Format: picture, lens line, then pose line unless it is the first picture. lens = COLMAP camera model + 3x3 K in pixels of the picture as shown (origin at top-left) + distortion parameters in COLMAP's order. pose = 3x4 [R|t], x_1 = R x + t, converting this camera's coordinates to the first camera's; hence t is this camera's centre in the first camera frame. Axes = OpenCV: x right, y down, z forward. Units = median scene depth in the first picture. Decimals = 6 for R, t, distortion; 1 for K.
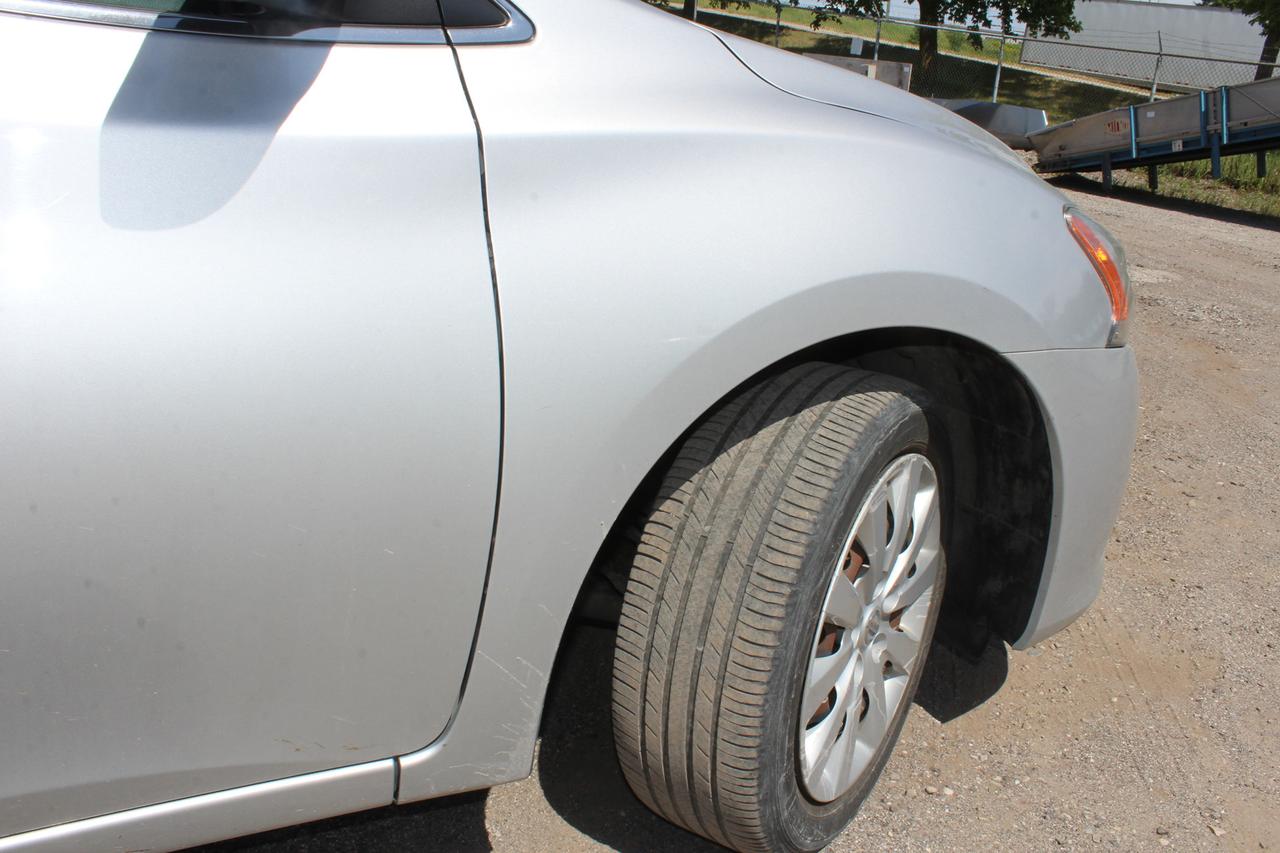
lens RADIAL K [[1009.1, 0, 639.5], [0, 1009.1, 446.6], [0, 0, 1]] dist [-0.162456, 0.123297]
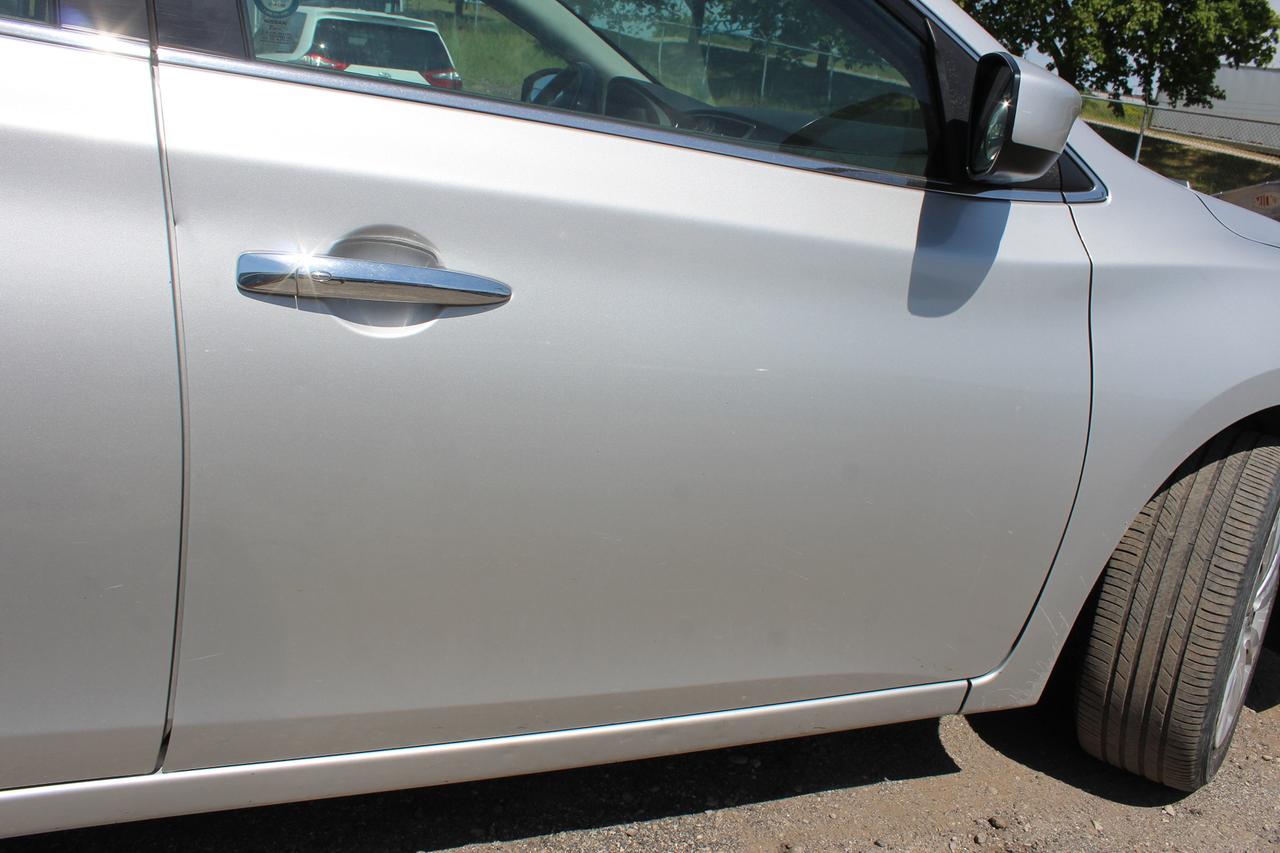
lens RADIAL K [[1009.1, 0, 639.5], [0, 1009.1, 446.6], [0, 0, 1]] dist [-0.162456, 0.123297]
pose [[0.993838, 0.057629, -0.094688, -0.566683], [-0.061761, 0.997236, -0.041310, 0.061052], [0.092046, 0.046903, 0.994650, -0.458276]]
